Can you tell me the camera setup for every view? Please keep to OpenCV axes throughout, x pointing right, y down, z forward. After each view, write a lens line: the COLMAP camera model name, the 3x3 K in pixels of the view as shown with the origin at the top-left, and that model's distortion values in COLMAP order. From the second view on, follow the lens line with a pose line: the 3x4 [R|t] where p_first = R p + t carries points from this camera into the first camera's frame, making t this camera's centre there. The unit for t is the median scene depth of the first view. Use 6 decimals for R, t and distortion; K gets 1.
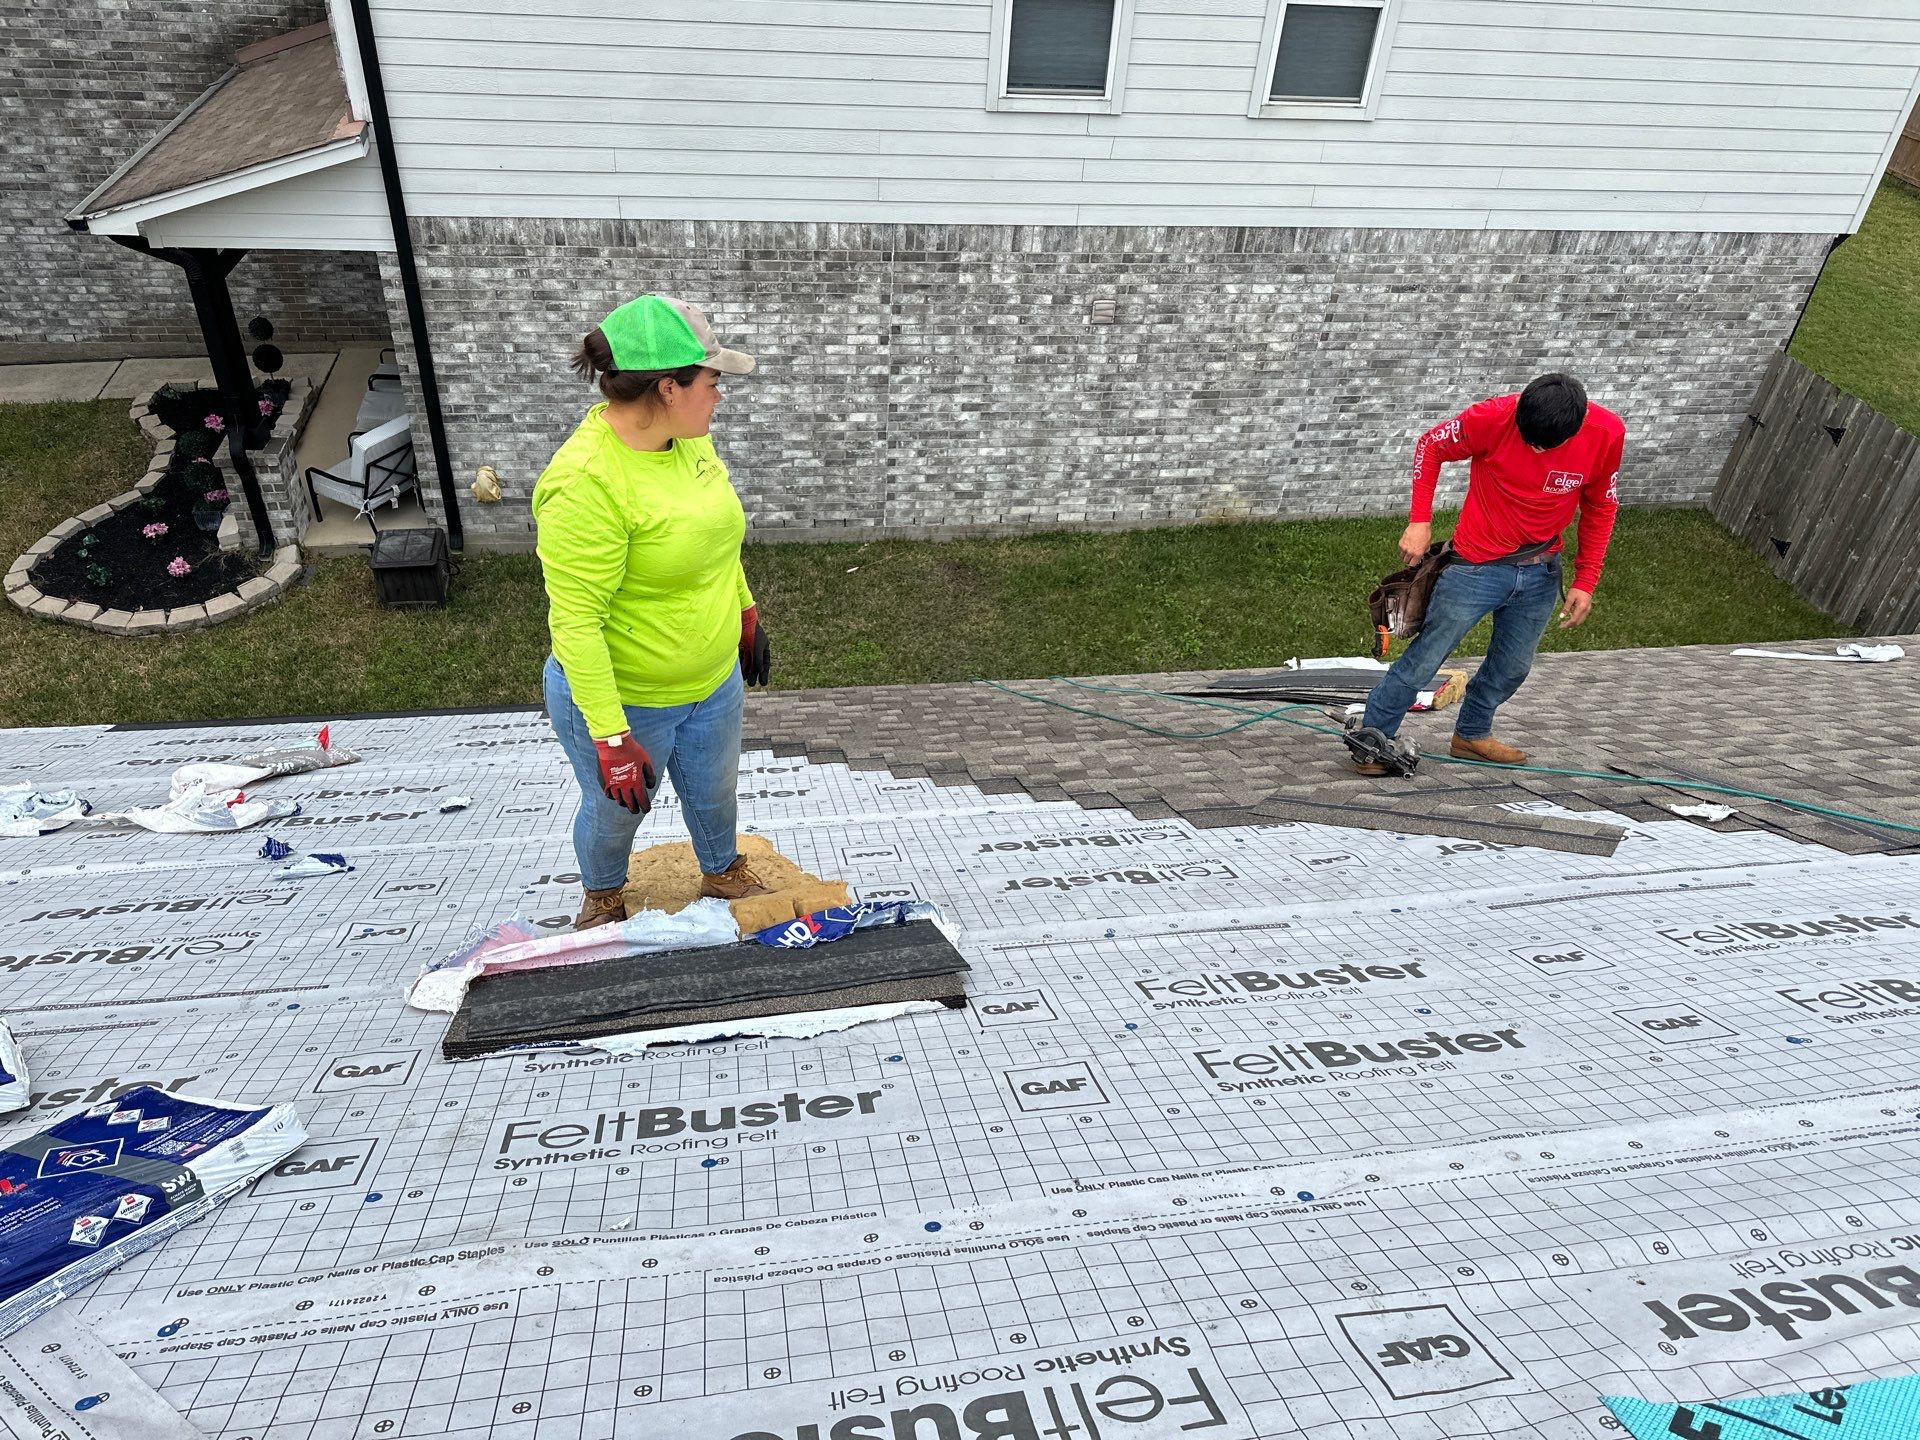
lens RADIAL K [[1302.7, 0, 960.0], [0, 1302.7, 720.0], [0, 0, 1]] dist [0.005239, -0.001982]
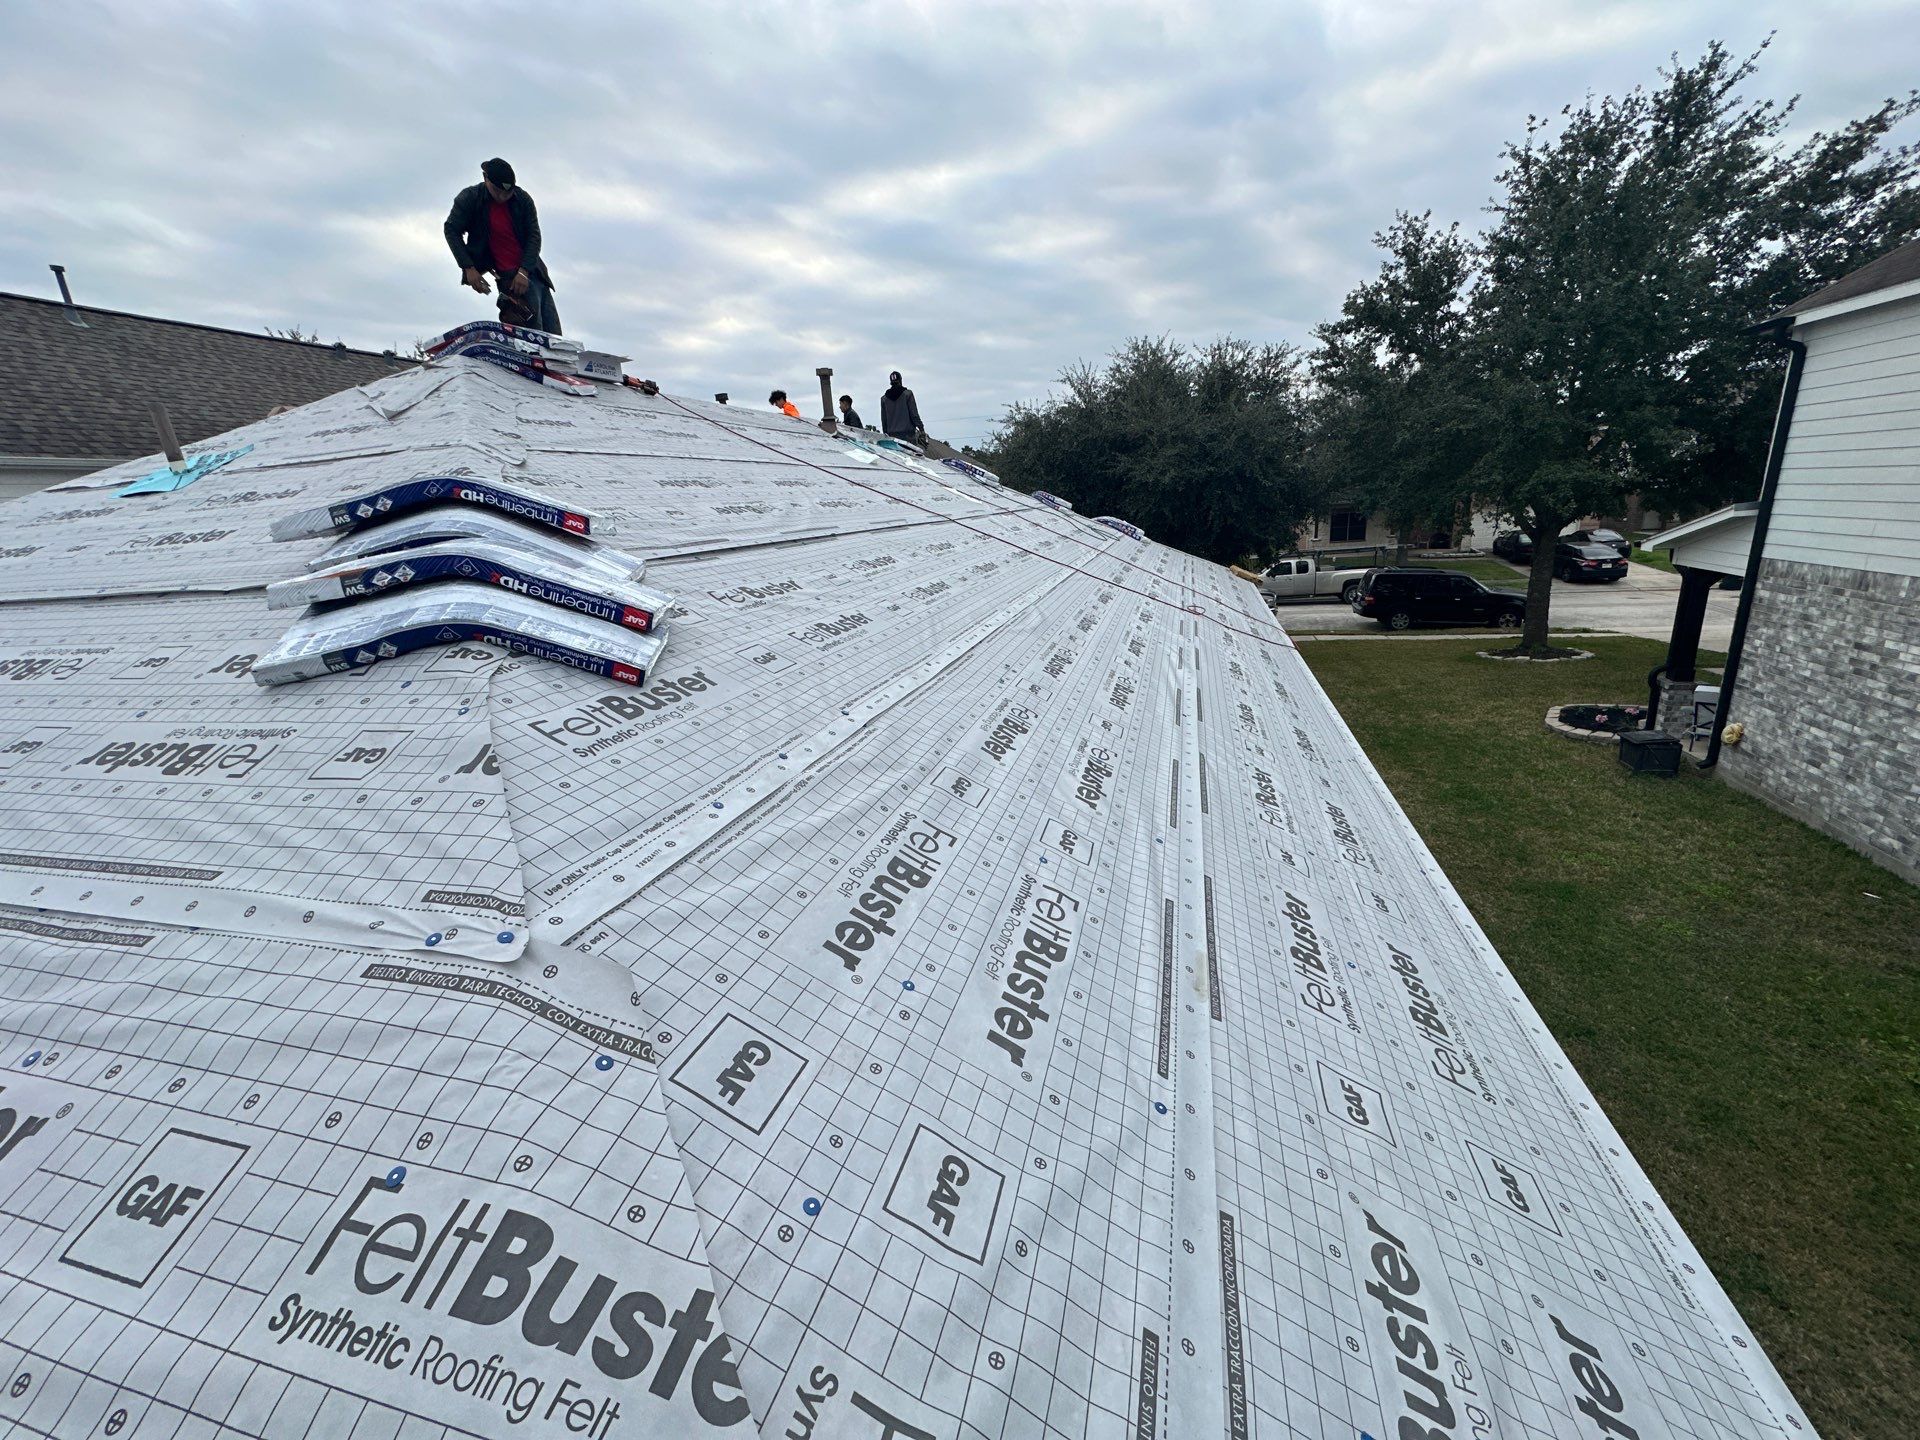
lens RADIAL K [[764.7, 0, 961.4], [0, 764.7, 720.5], [0, 0, 1]] dist [-0.002875, 0.000213]
pose [[-0.435180, 0.206347, -0.876378, 0.827517], [-0.524258, 0.733268, 0.432980, -0.106841], [0.731964, 0.647873, -0.210925, 0.529115]]
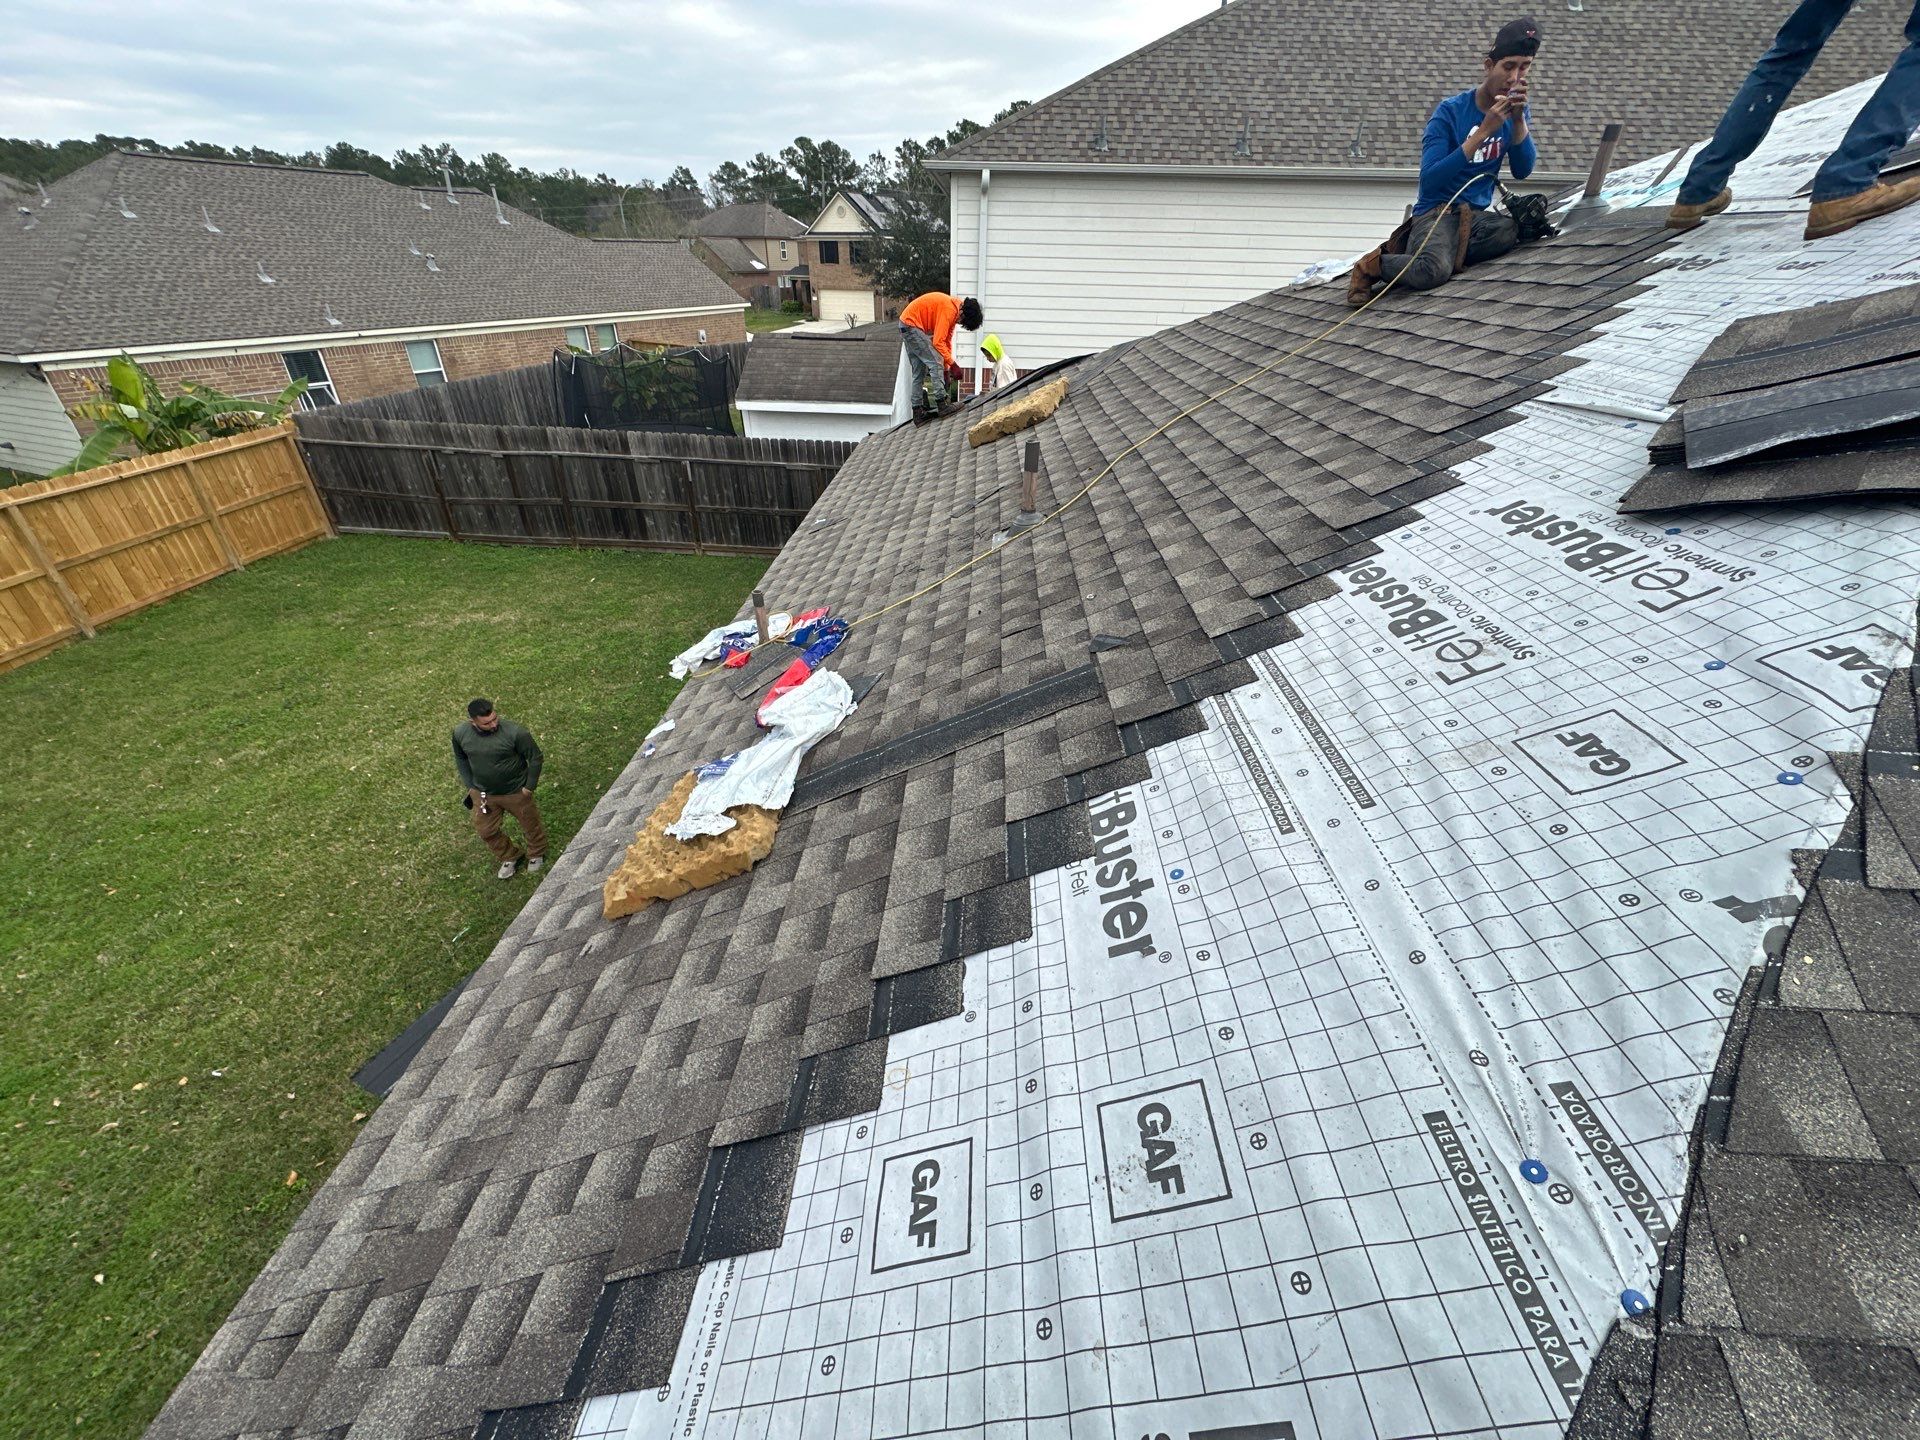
lens RADIAL K [[764.7, 0, 961.4], [0, 764.7, 720.5], [0, 0, 1]] dist [-0.002875, 0.000213]
pose [[-0.974344, -0.181606, 0.132944, 0.822277], [0.061277, 0.354324, 0.933113, -0.083166], [-0.216564, 0.917319, -0.334105, 0.467018]]
